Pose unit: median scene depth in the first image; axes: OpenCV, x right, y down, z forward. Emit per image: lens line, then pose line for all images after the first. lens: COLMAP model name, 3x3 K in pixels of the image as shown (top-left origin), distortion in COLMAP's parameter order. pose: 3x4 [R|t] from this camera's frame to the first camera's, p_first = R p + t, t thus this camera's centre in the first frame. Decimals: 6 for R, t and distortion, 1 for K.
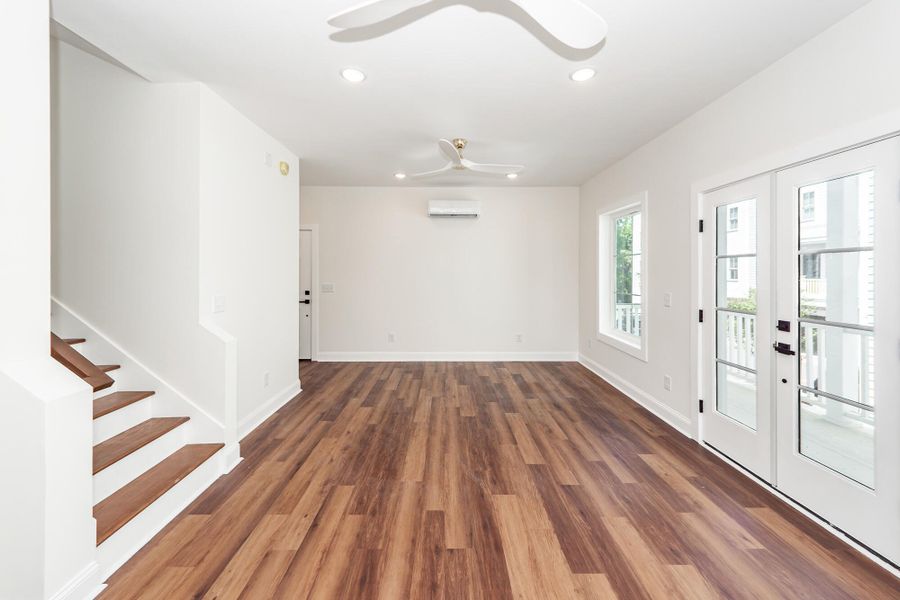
lens RADIAL K [[345.9, 0, 445.0], [0, 345.9, 272.9], [0, 0, 1]] dist [0.022095, -0.000235]
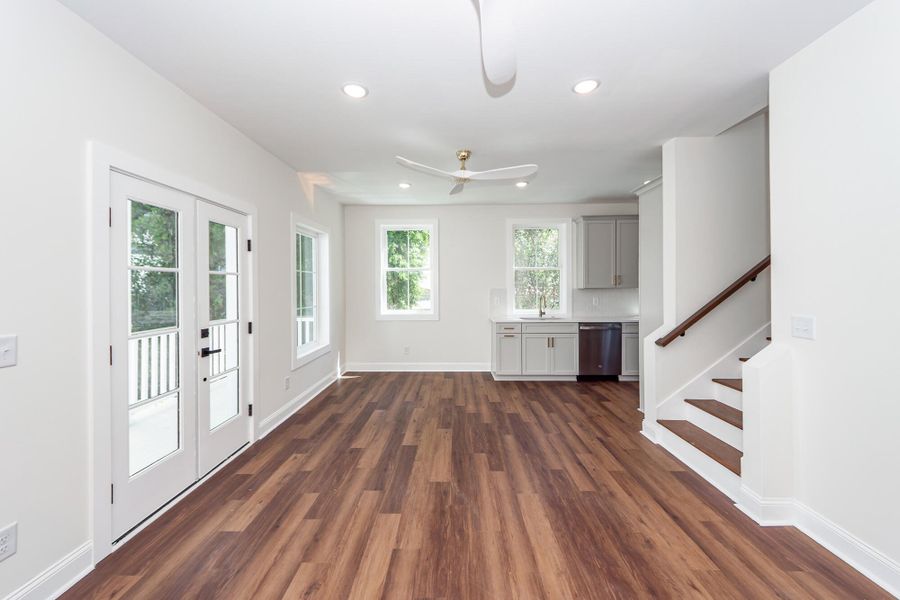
lens RADIAL K [[337.1, 0, 450.6], [0, 337.1, 289.3], [0, 0, 1]] dist [0.041764, -0.015211]
pose [[-0.999891, 0.005106, 0.013880, 0.103704], [0.005177, 0.999974, 0.005026, 0.000928], [-0.013853, 0.005097, -0.999891, 1.896790]]
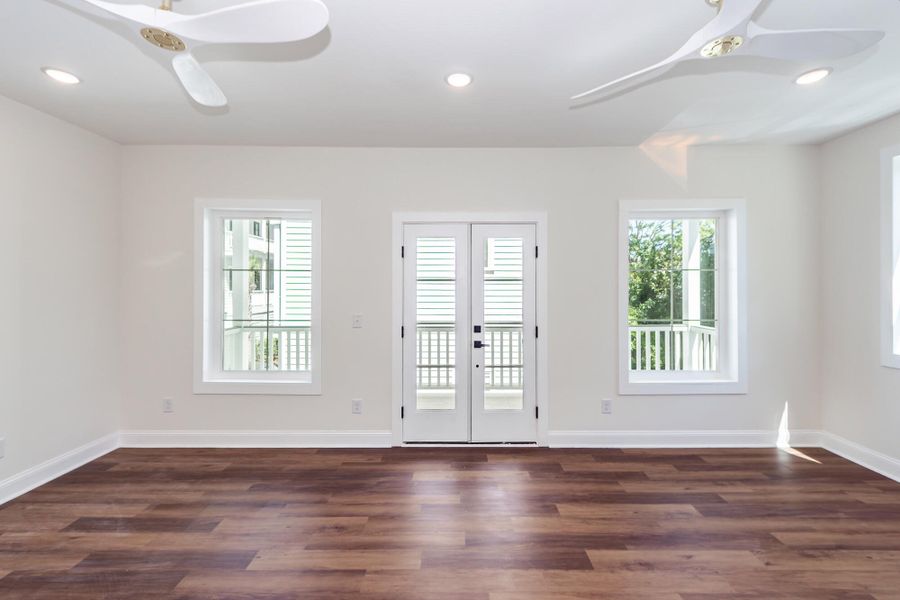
lens RADIAL K [[368.8, 0, 456.7], [0, 368.8, 288.9], [0, 0, 1]] dist [0.001598, -0.000515]
pose [[-0.005712, 0.008348, 0.999949, -0.527535], [-0.001232, 0.999964, -0.008355, -0.006070], [-0.999983, -0.001280, -0.005702, 0.971771]]
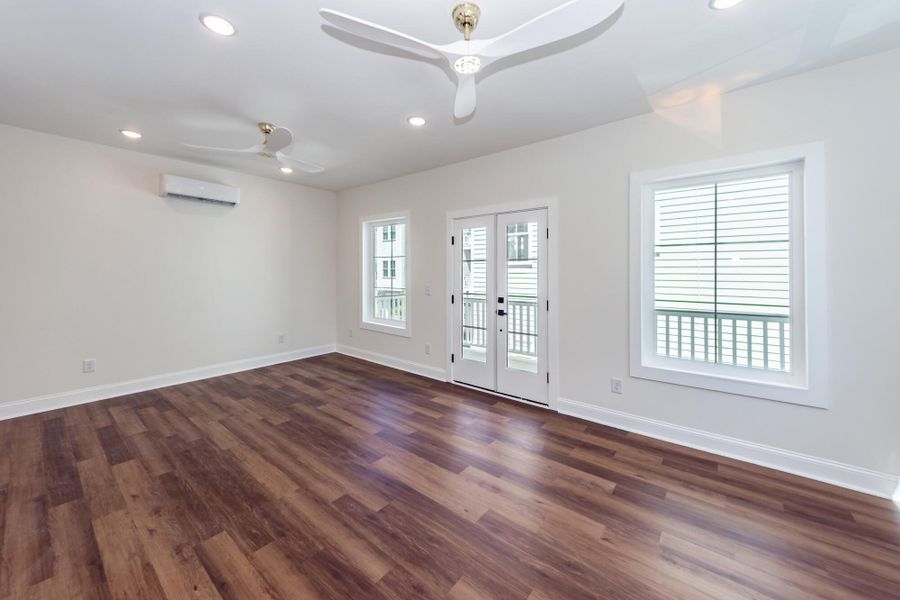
lens RADIAL K [[345.1, 0, 448.6], [0, 345.1, 271.3], [0, 0, 1]] dist [0.002391, -0.000371]
pose [[0.627827, 0.002315, 0.778349, -0.525661], [-0.002176, 0.999997, -0.001219, 0.003884], [-0.778350, -0.000929, 0.627830, 0.083531]]
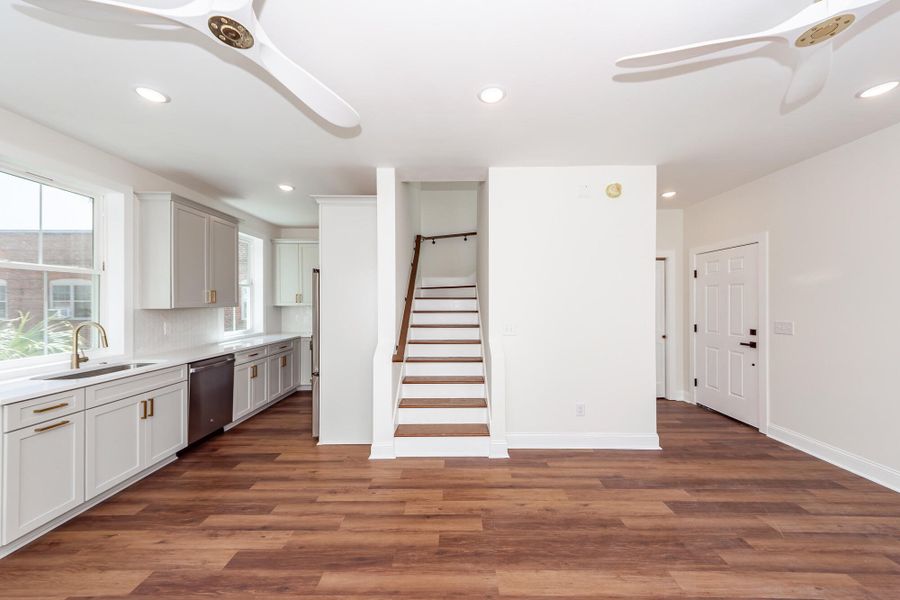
lens RADIAL K [[321.2, 0, 451.8], [0, 321.2, 302.5], [0, 0, 1]] dist [0.008798, -0.000118]
pose [[-0.007185, -0.000370, -0.999974, 0.580144], [0.003190, 0.999995, -0.000393, -0.009631], [0.999969, -0.003192, -0.007184, 0.865674]]
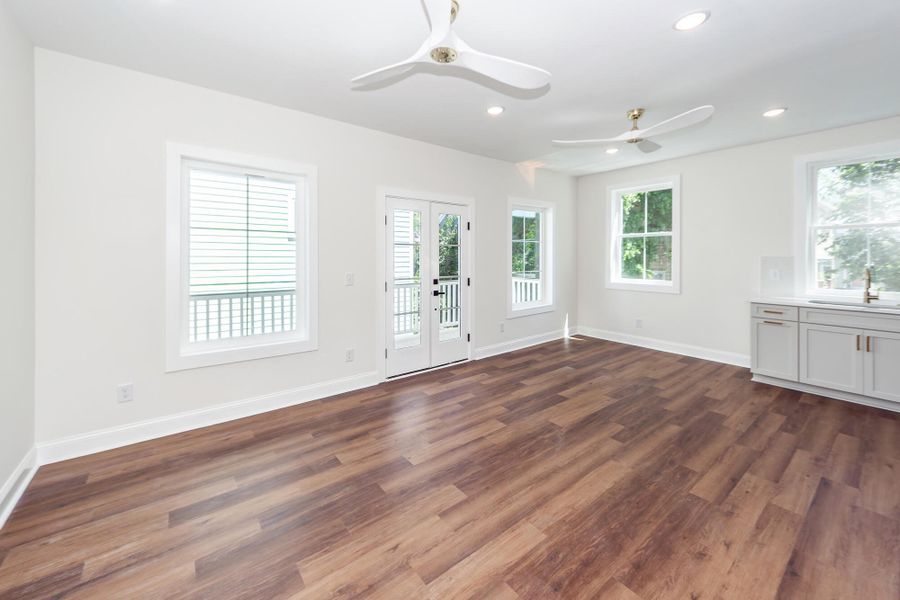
lens RADIAL K [[348.0, 0, 438.3], [0, 348.0, 258.2], [0, 0, 1]] dist [-0.000354, -0.000183]
pose [[-0.601271, -0.006188, 0.799021, -0.544704], [0.000146, 0.999969, 0.007855, 0.001901], [-0.799045, 0.004840, -0.601251, 1.918932]]
